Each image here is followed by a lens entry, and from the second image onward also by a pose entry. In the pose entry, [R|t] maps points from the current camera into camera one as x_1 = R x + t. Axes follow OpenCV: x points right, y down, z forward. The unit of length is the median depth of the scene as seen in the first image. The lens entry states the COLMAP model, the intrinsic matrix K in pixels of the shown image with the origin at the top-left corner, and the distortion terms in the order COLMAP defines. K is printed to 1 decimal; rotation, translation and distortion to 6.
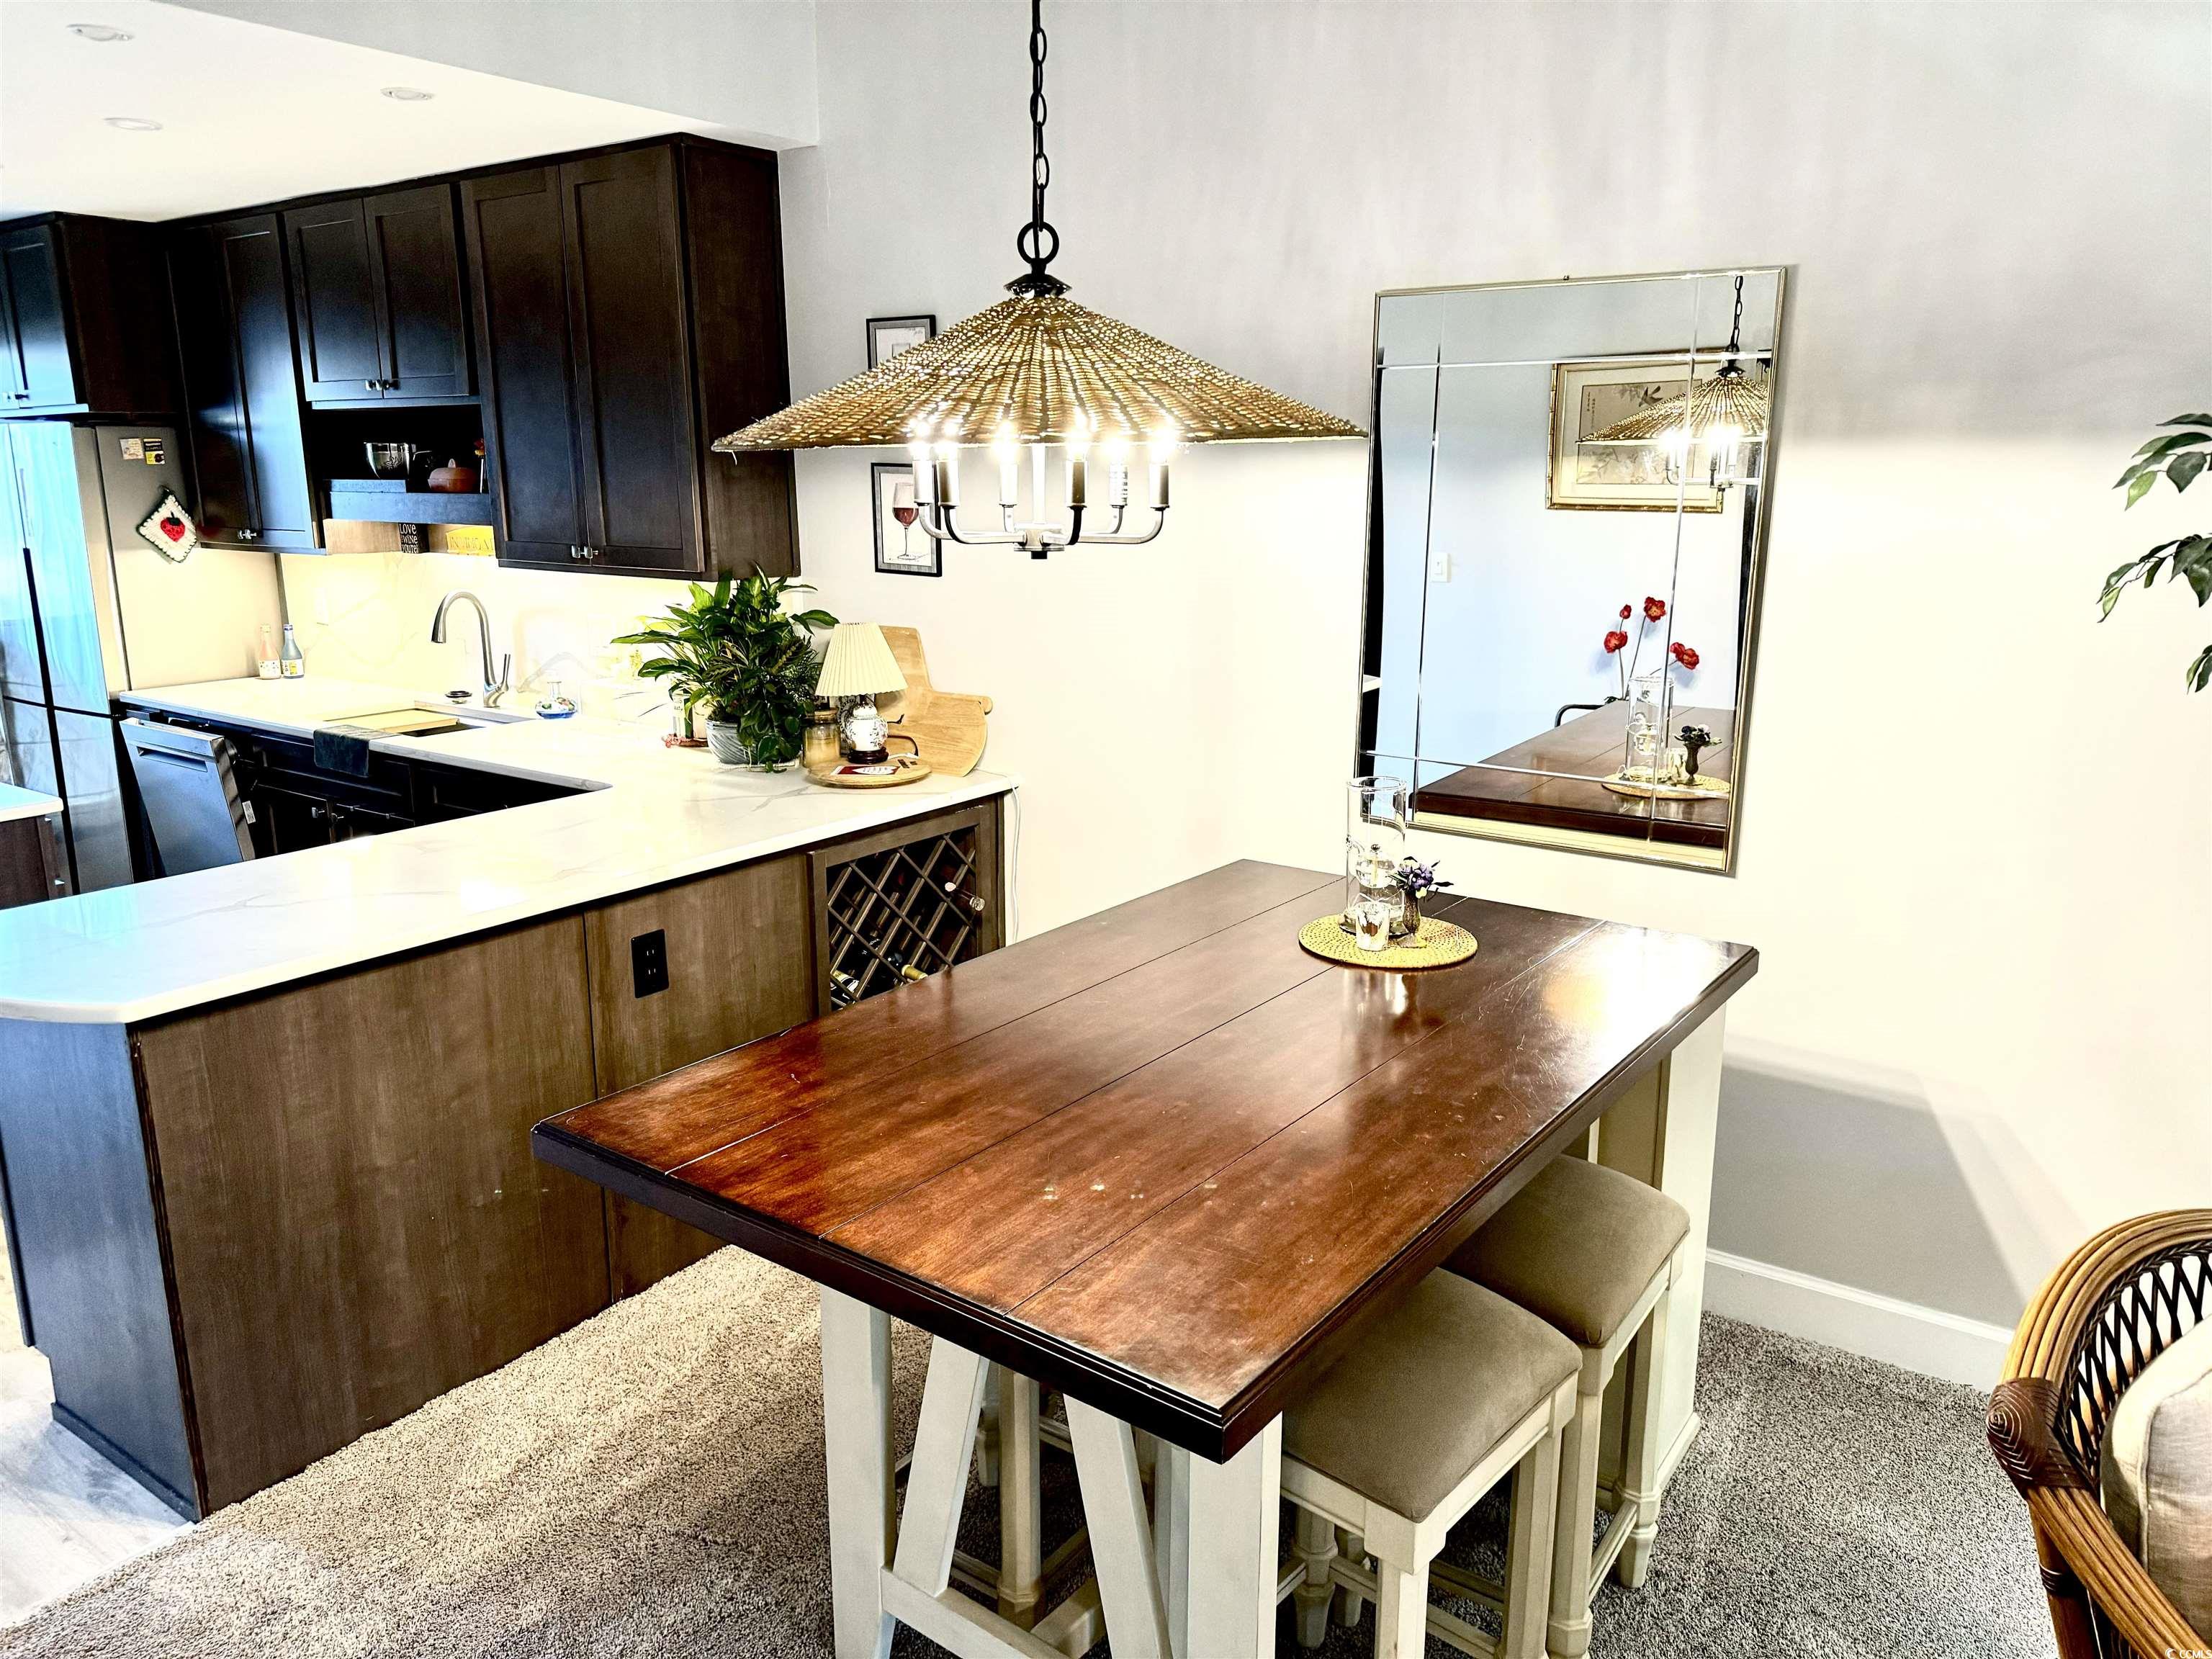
lens RADIAL K [[1555.3, 0, 1088.7], [0, 1555.3, 842.2], [0, 0, 1]] dist [0.058240, -0.073657]
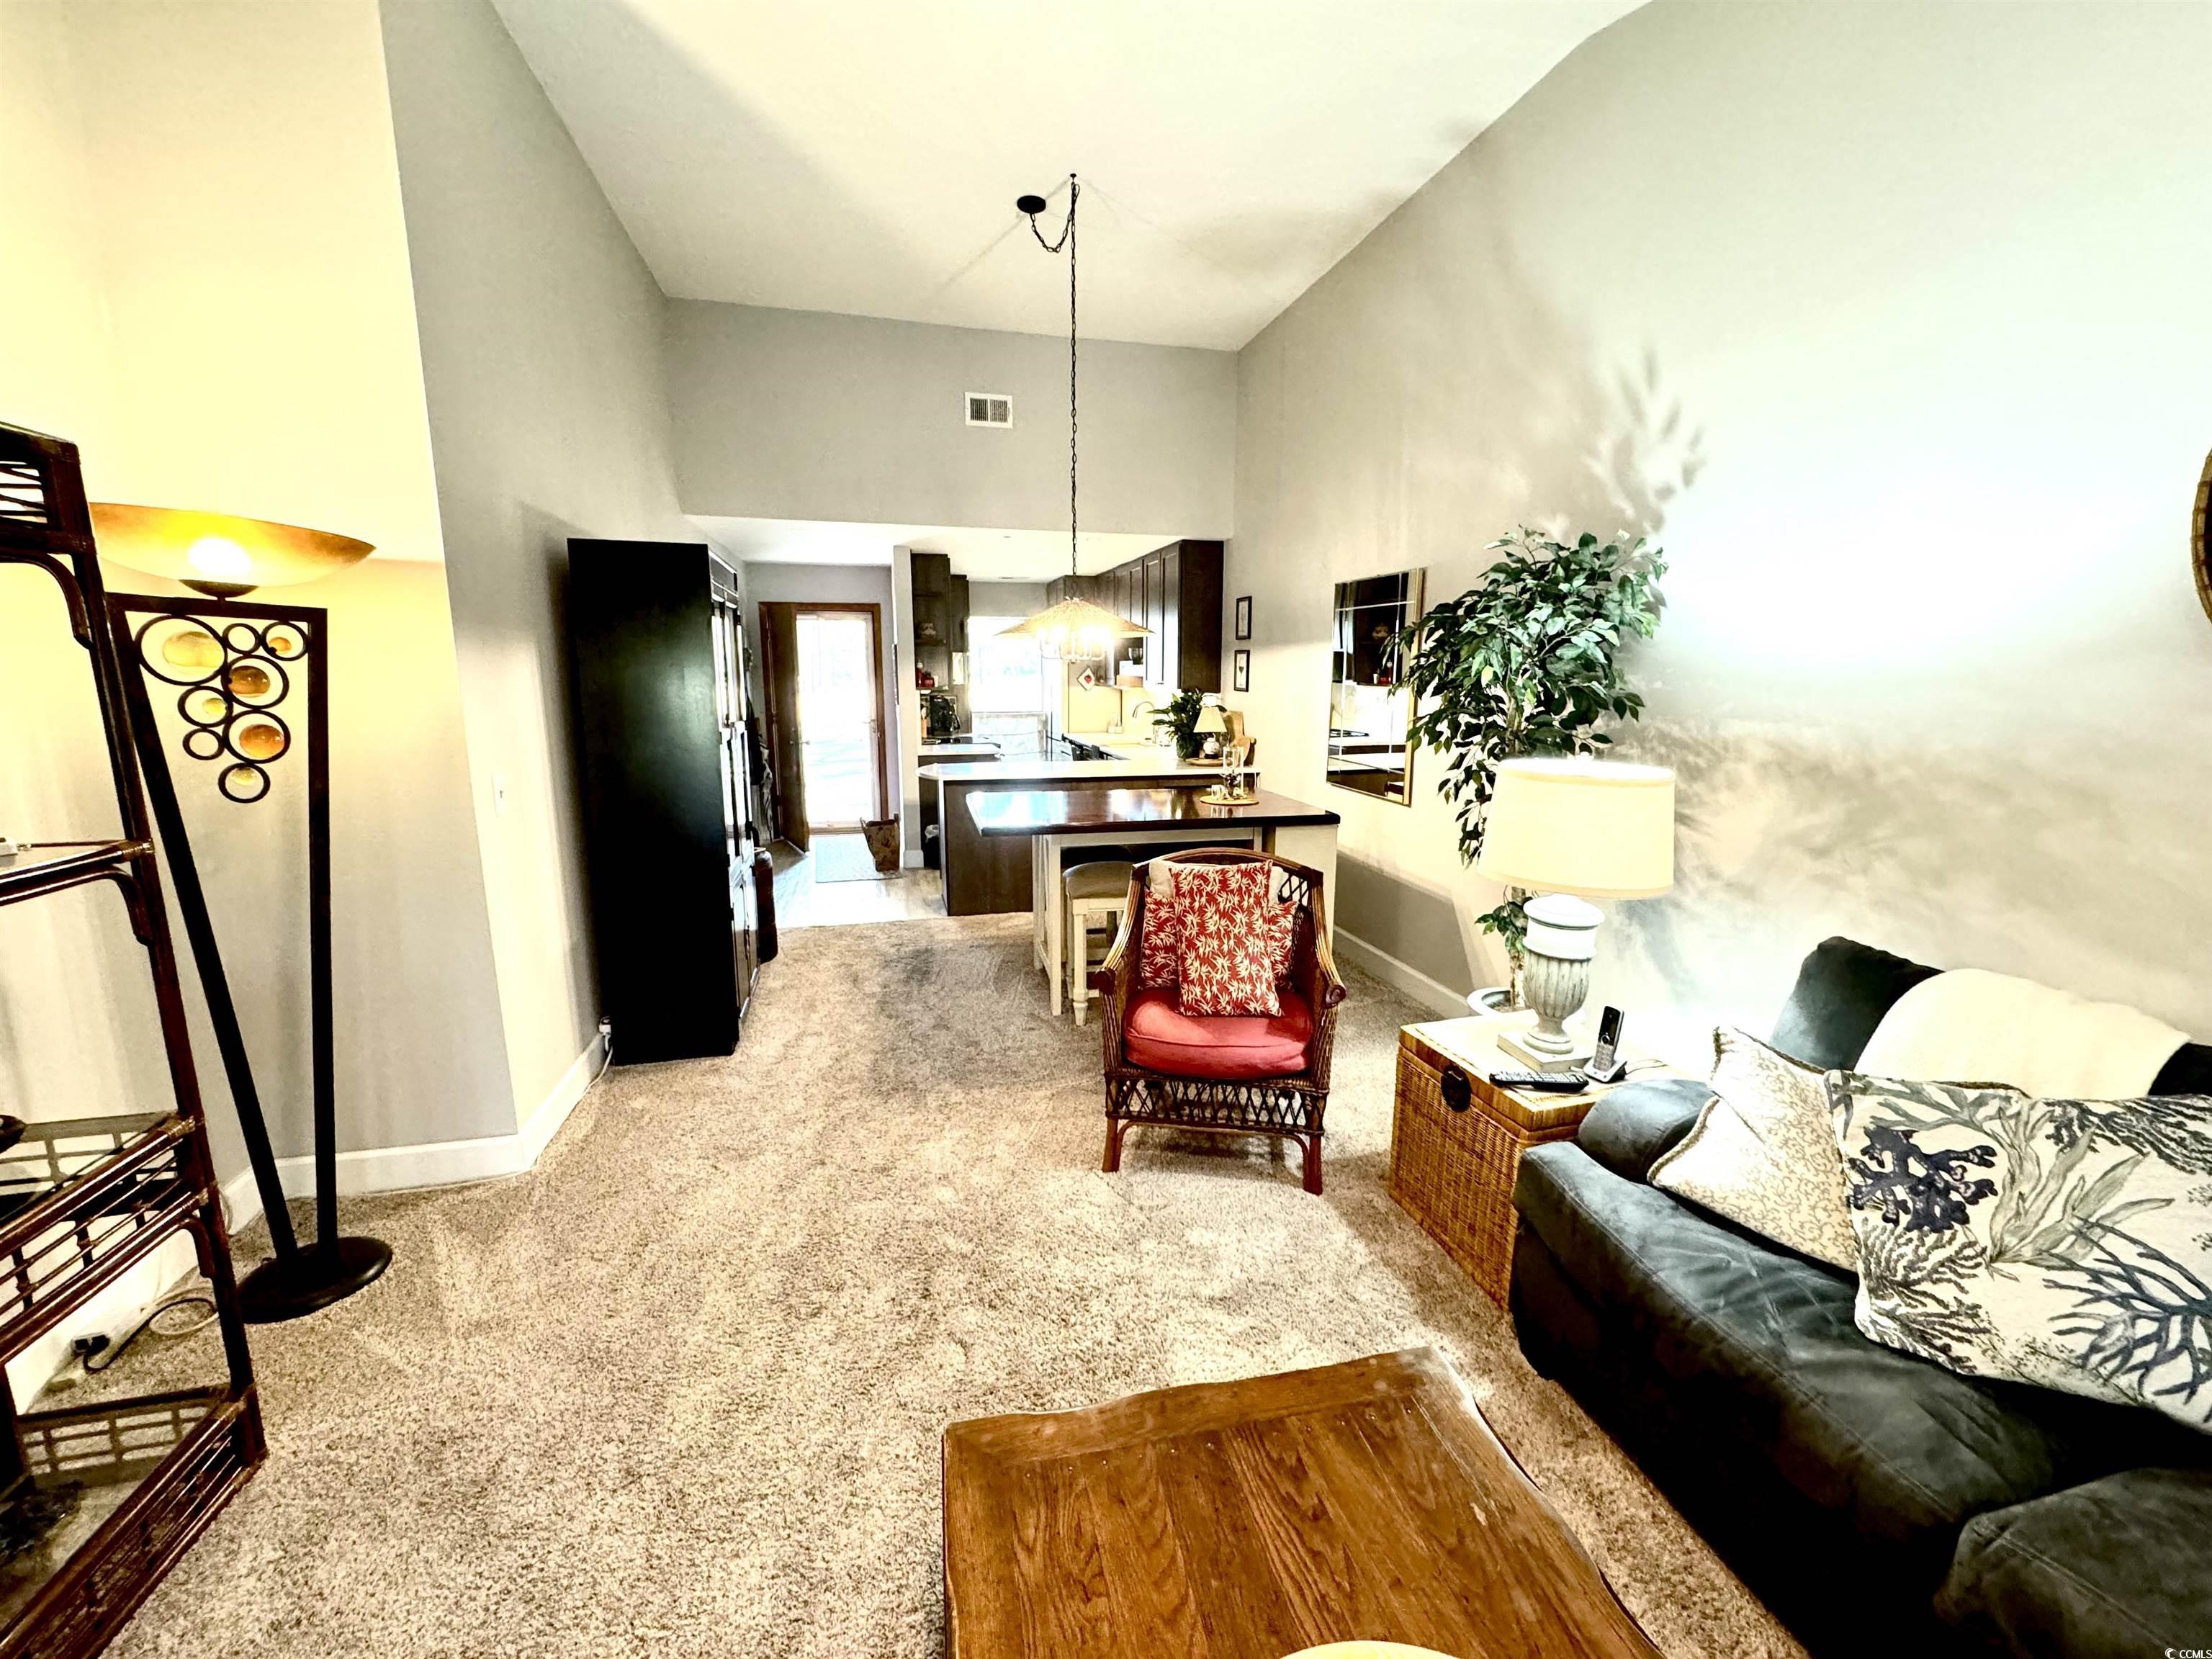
lens RADIAL K [[885.4, 0, 1105.4], [0, 885.4, 822.9], [0, 0, 1]] dist [-0.004354, 0.001250]
pose [[0.762448, 0.115822, -0.636600, 0.791517], [-0.160139, 0.987019, -0.012220, 0.119464], [0.626920, 0.111262, 0.771098, -0.325055]]
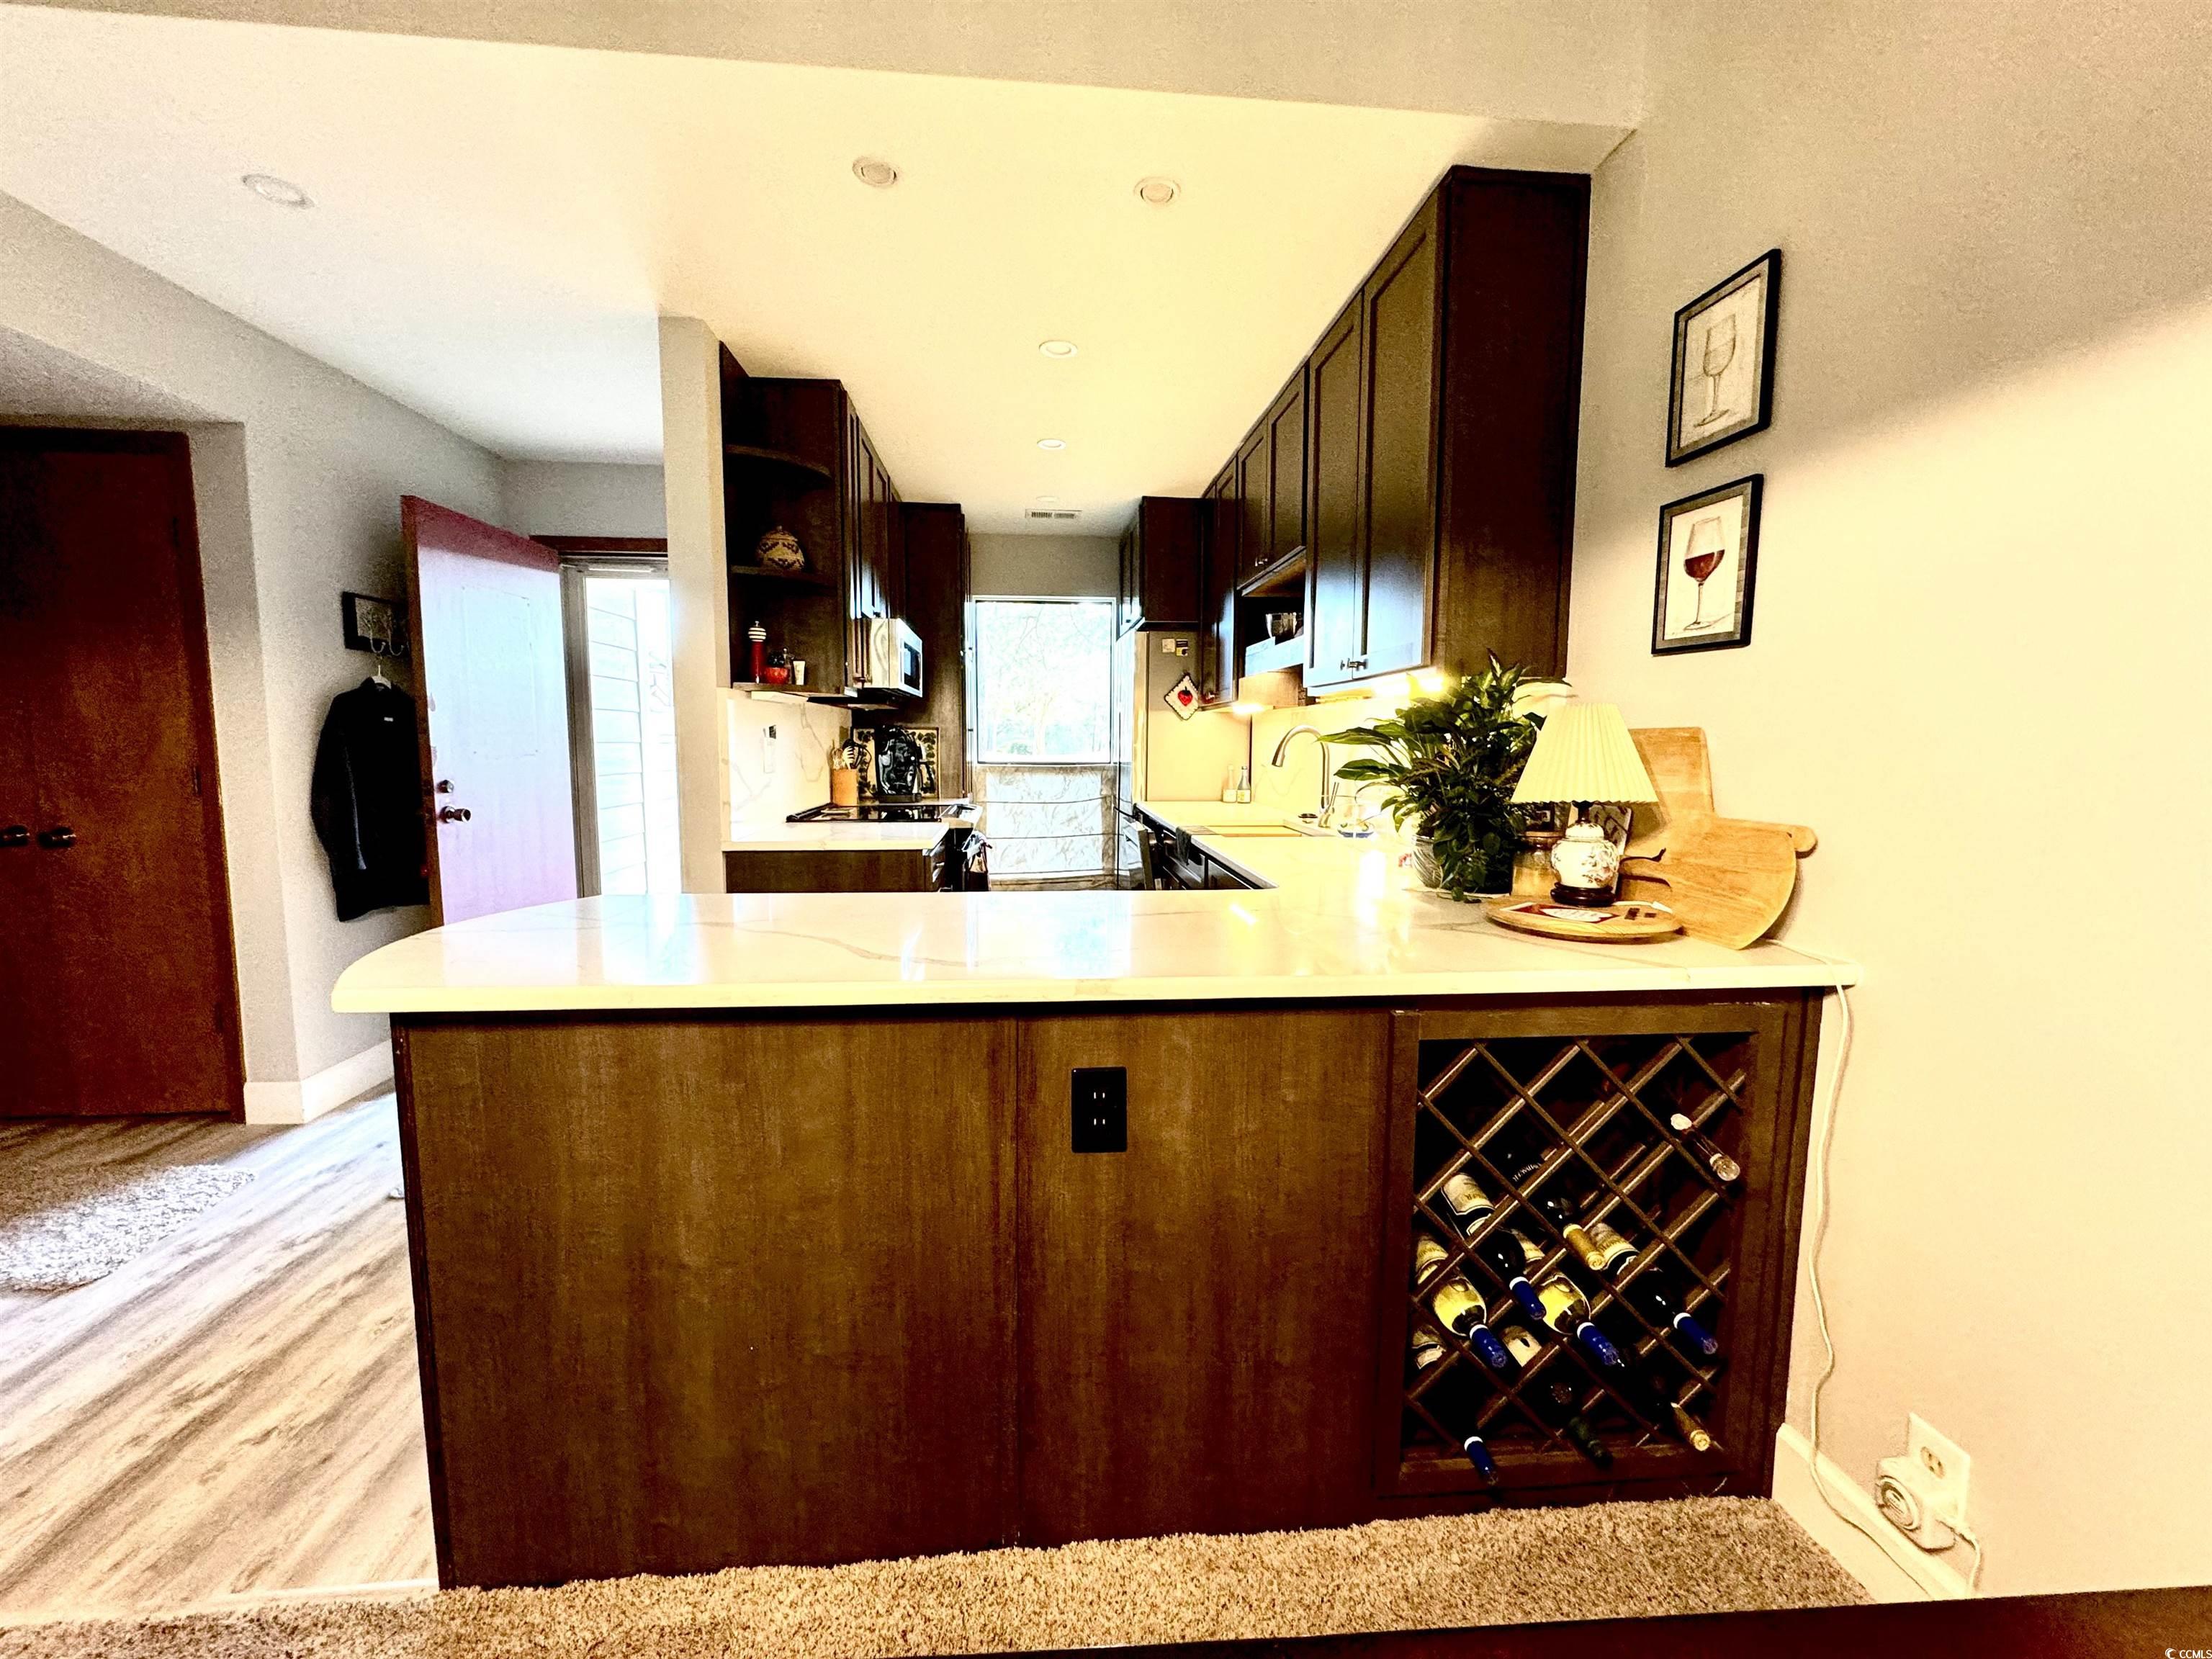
lens RADIAL K [[885.4, 0, 1104.9], [0, 885.4, 826.2], [0, 0, 1]] dist [-0.004354, 0.001250]
pose [[0.656194, 0.081856, -0.750139, 0.014990], [-0.188569, 0.980347, -0.057977, -0.024777], [0.730651, 0.179497, 0.658734, 0.634418]]
